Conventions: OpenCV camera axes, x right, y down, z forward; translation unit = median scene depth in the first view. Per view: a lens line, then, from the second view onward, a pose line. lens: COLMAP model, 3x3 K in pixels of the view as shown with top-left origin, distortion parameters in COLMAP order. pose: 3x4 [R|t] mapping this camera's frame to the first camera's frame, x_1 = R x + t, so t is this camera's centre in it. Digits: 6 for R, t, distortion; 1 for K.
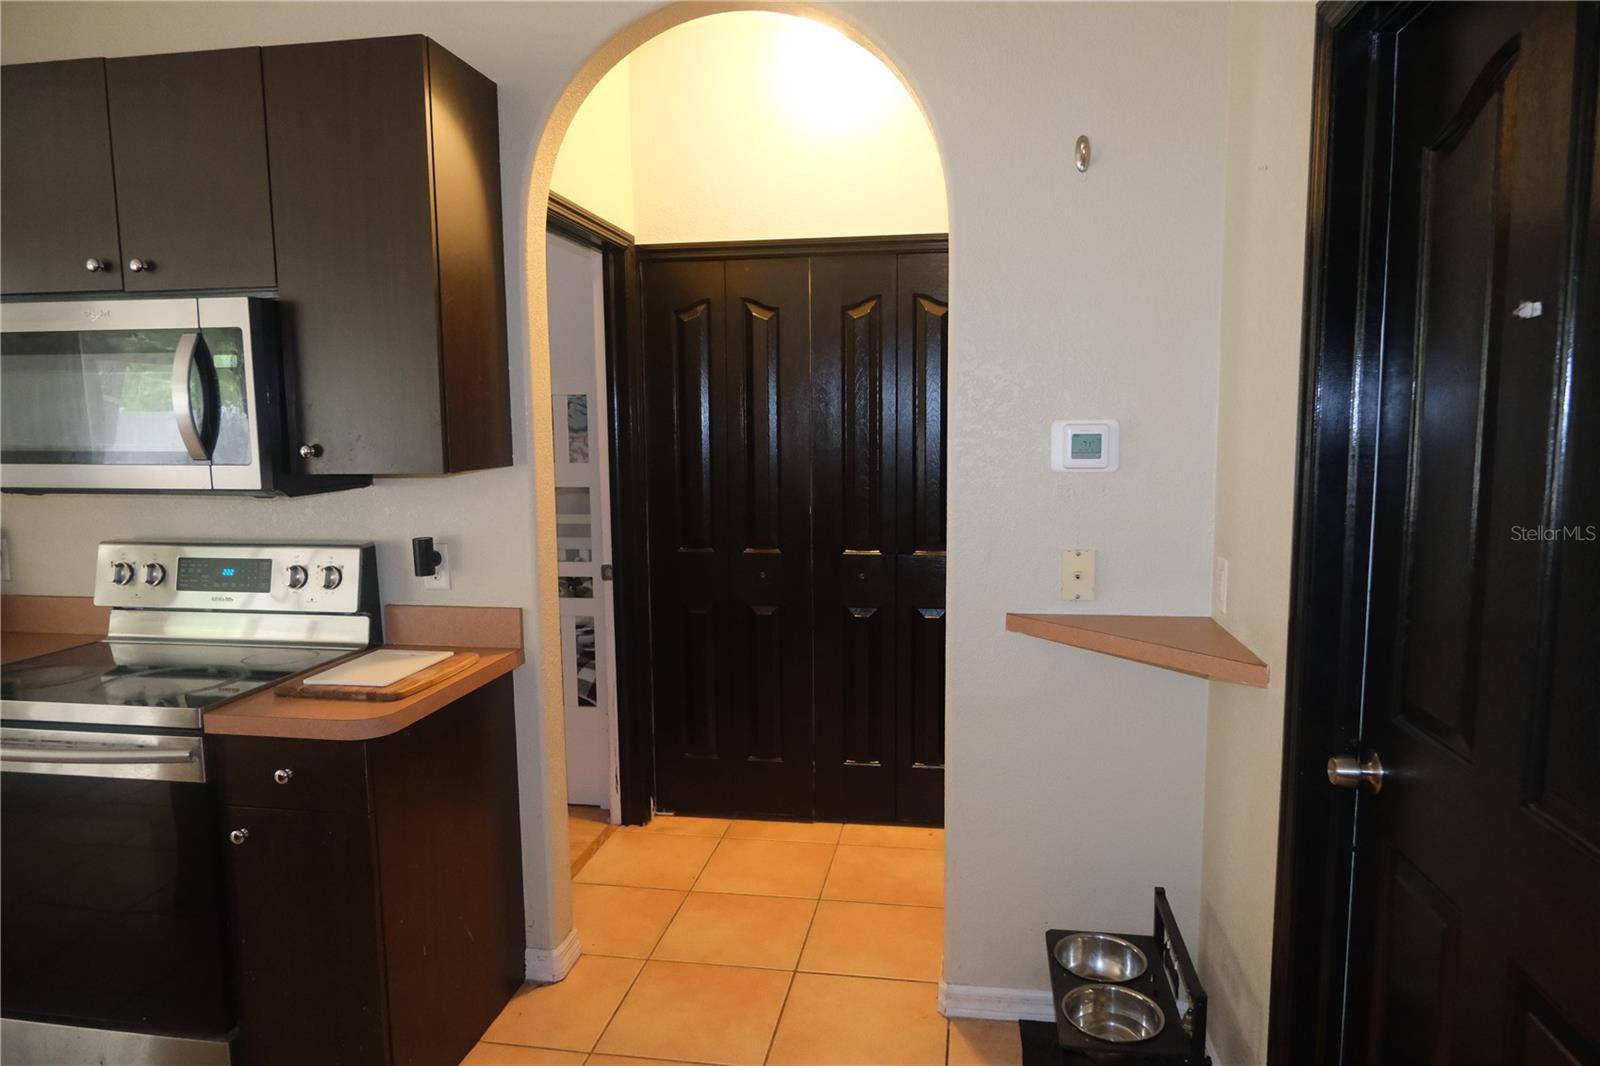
lens RADIAL K [[1000.0, 0, 807.1], [0, 1000.0, 535.4], [0, 0, 1]] dist [-0.018681, 0.008501]
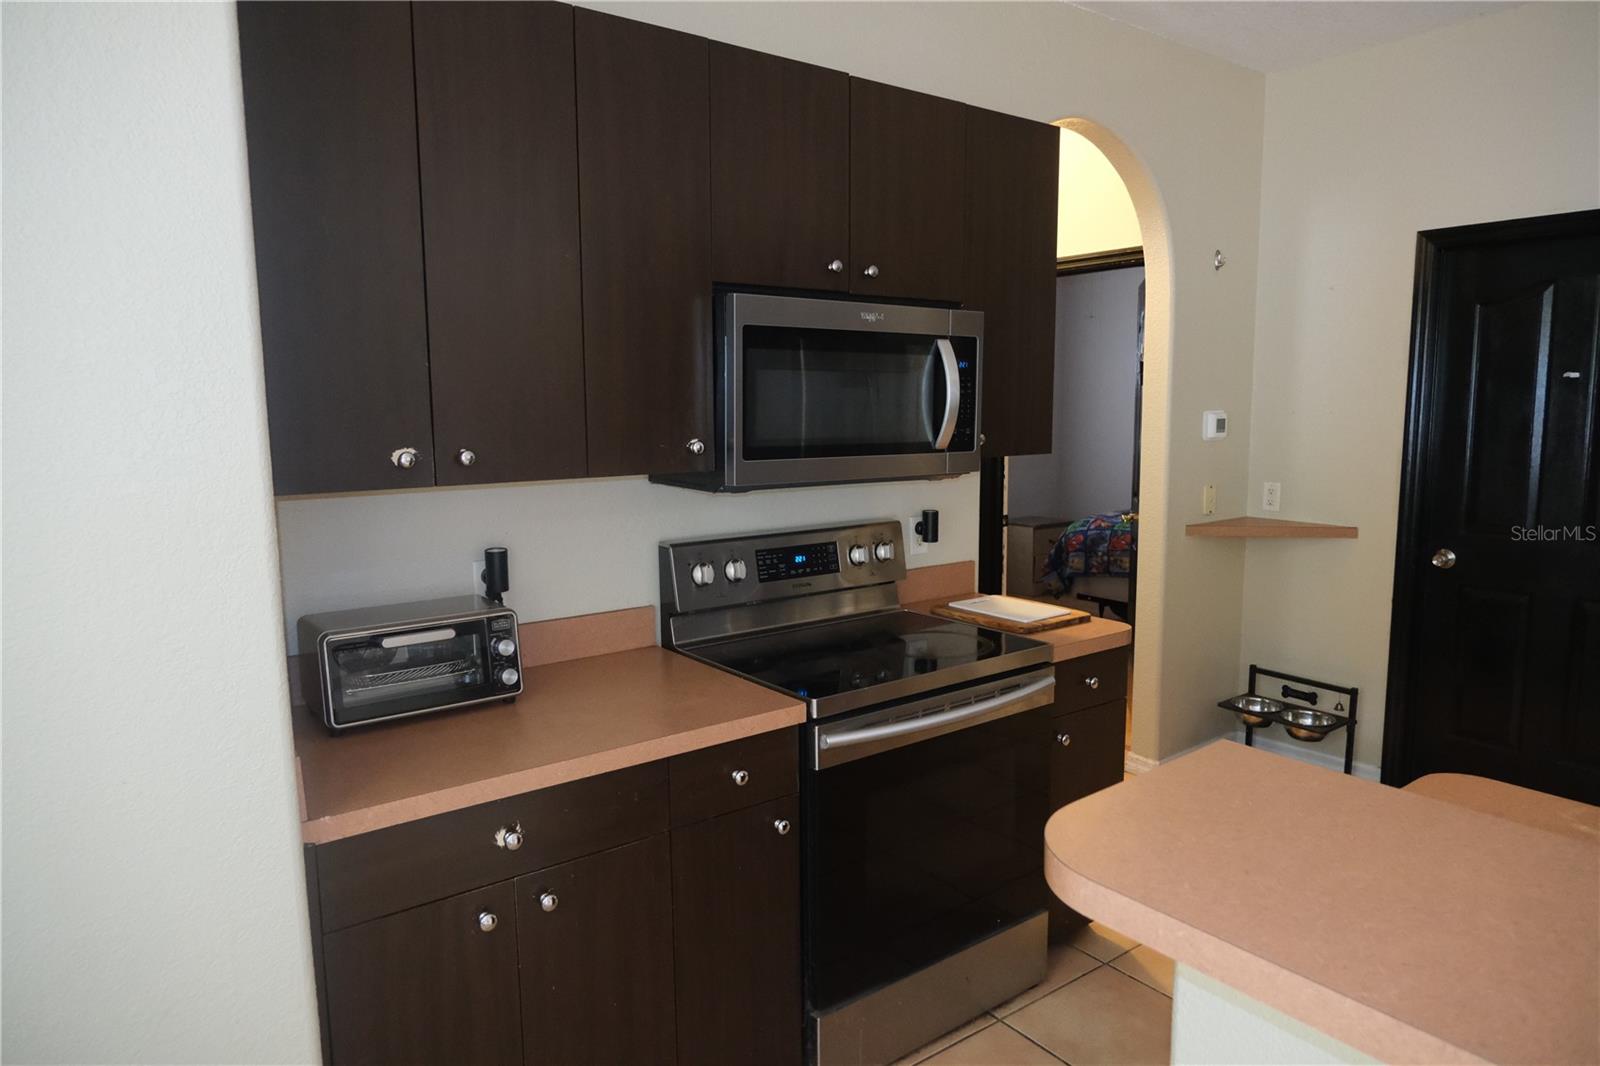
lens RADIAL K [[1000.0, 0, 807.1], [0, 1000.0, 535.4], [0, 0, 1]] dist [-0.018681, 0.008501]
pose [[0.682237, -0.093173, 0.725170, -1.422708], [0.085445, 0.995211, 0.047483, -0.038315], [-0.726121, 0.029567, 0.686930, 0.302174]]
